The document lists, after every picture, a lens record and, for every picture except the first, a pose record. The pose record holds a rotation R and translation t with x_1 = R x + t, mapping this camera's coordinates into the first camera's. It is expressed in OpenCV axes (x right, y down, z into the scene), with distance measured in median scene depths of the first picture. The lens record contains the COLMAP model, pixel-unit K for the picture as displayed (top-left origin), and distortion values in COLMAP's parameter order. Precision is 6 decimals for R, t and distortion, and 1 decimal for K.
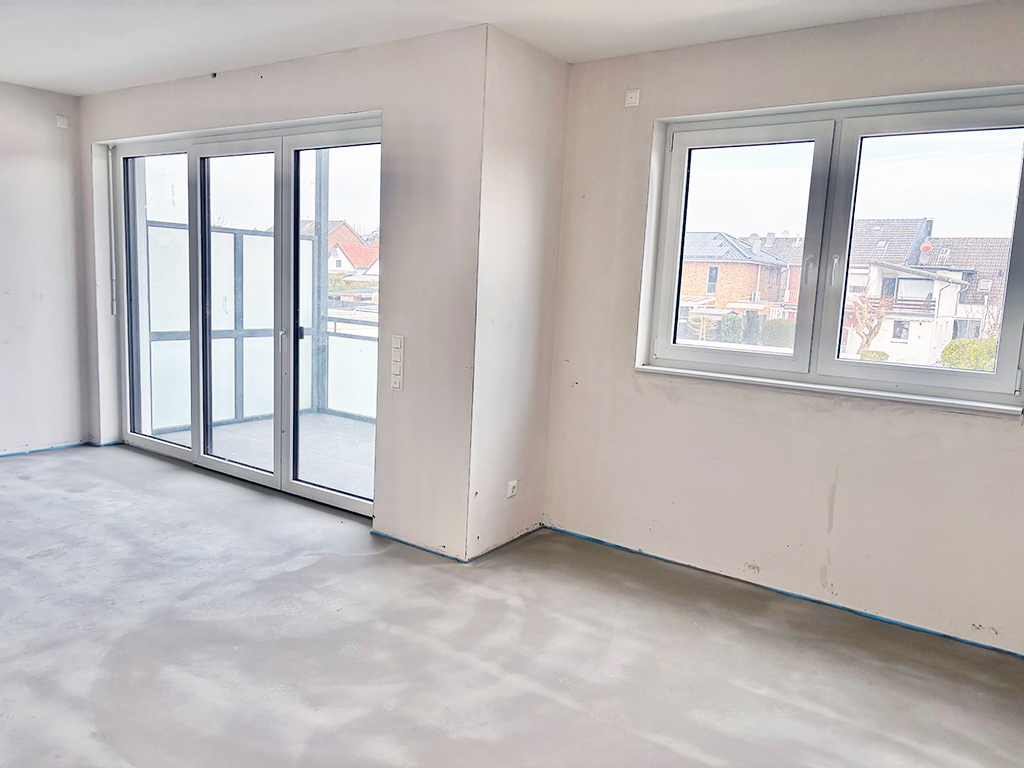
lens RADIAL K [[768.0, 0, 512.0], [0, 768.0, 384.0], [0, 0, 1]] dist [0.037549, -0.030144]
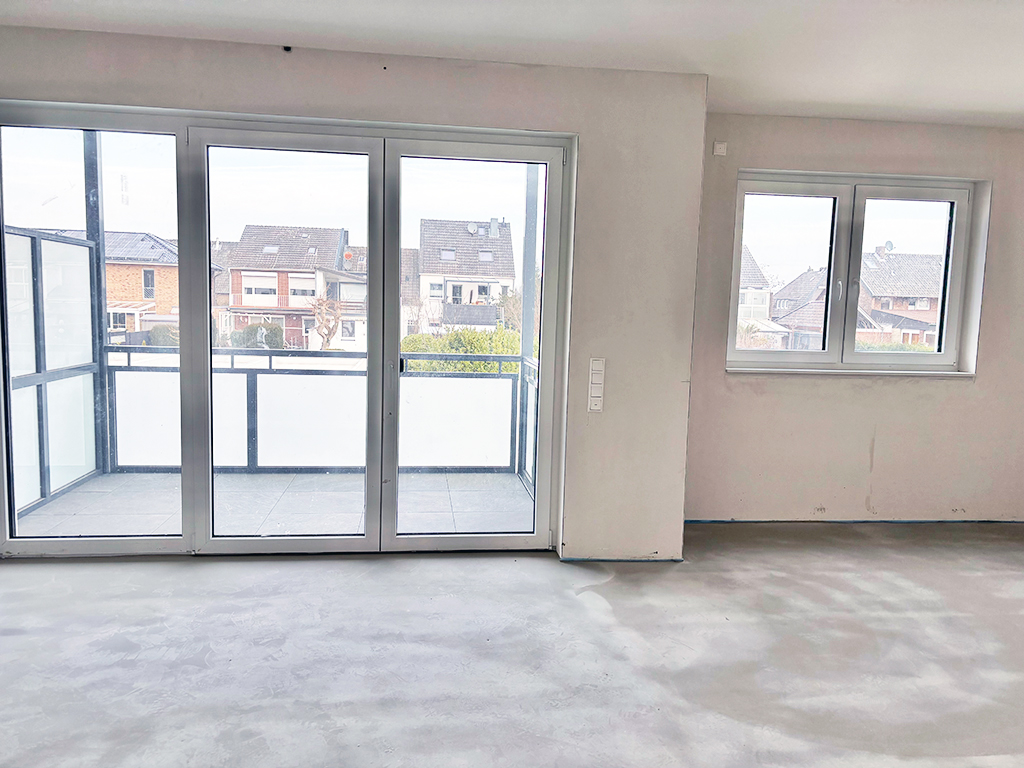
lens RADIAL K [[768.0, 0, 512.0], [0, 768.0, 384.0], [0, 0, 1]] dist [0.037549, -0.030144]
pose [[0.742137, -0.096807, 0.663221, -0.983005], [0.097235, 0.994597, 0.036371, -0.084125], [-0.663158, 0.037496, 0.747540, 0.346152]]
